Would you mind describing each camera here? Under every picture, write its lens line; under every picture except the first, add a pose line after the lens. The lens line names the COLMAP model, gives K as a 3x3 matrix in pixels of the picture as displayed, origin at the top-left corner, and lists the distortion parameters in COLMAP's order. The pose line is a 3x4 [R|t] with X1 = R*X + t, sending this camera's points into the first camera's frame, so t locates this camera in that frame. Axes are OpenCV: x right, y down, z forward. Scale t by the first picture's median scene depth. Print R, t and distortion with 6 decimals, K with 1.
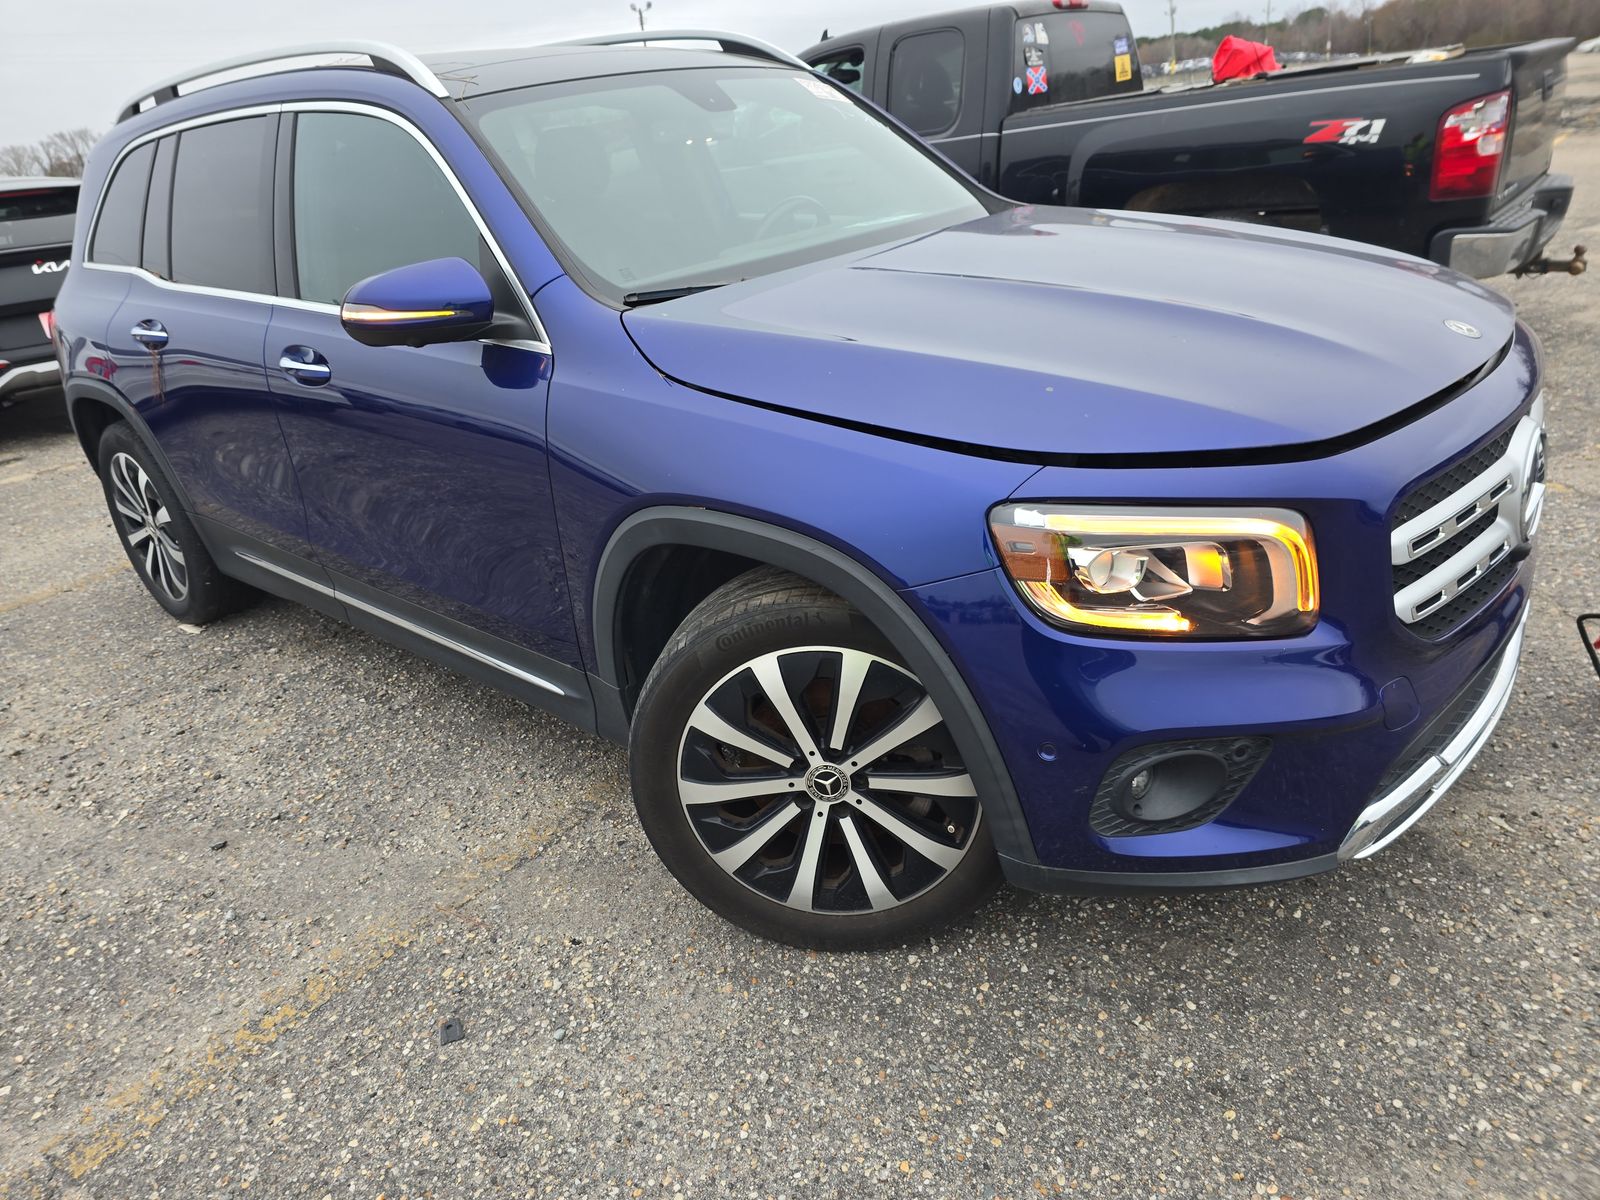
lens RADIAL K [[1100.5, 0, 801.2], [0, 1100.5, 604.9], [0, 0, 1]] dist [0.010599, -0.016210]
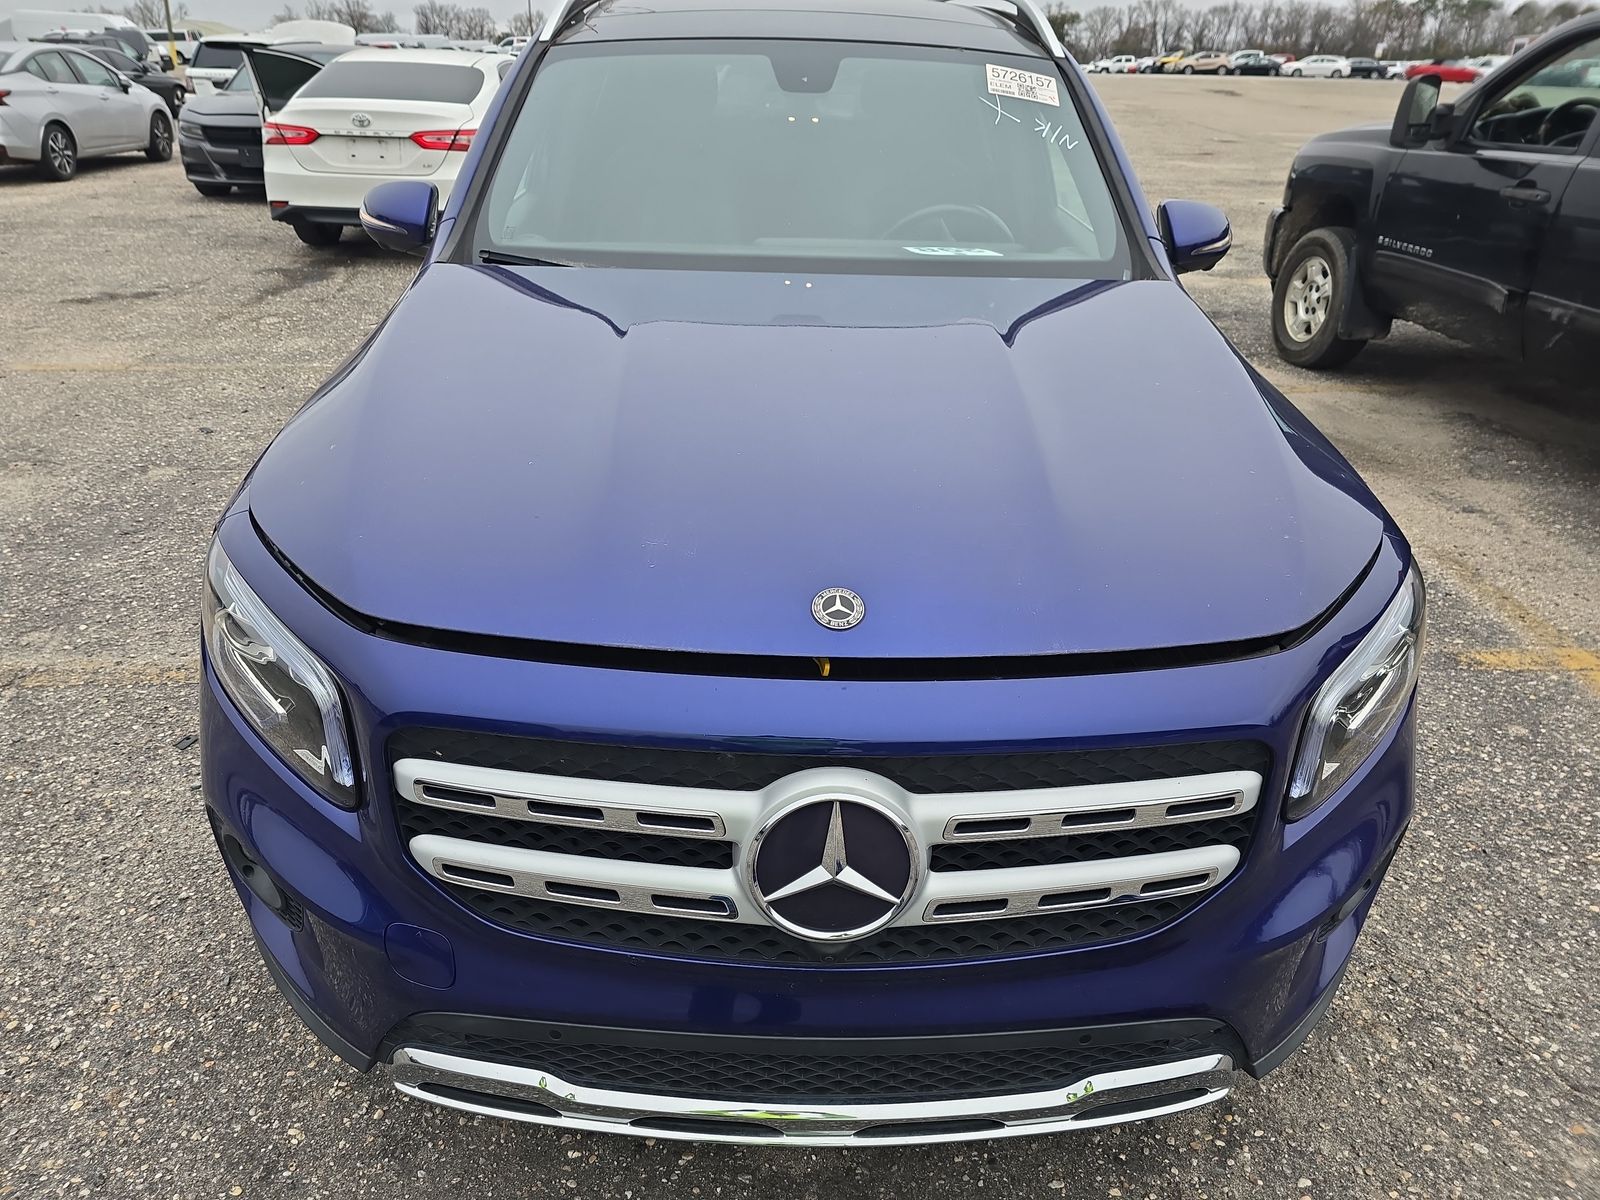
lens RADIAL K [[1100.5, 0, 798.2], [0, 1100.5, 605.3], [0, 0, 1]] dist [0.010599, -0.016210]
pose [[0.650660, 0.448439, -0.612816, 0.985456], [-0.396279, 0.888923, 0.229734, -0.394460], [0.647769, 0.093367, 0.756094, 0.476942]]
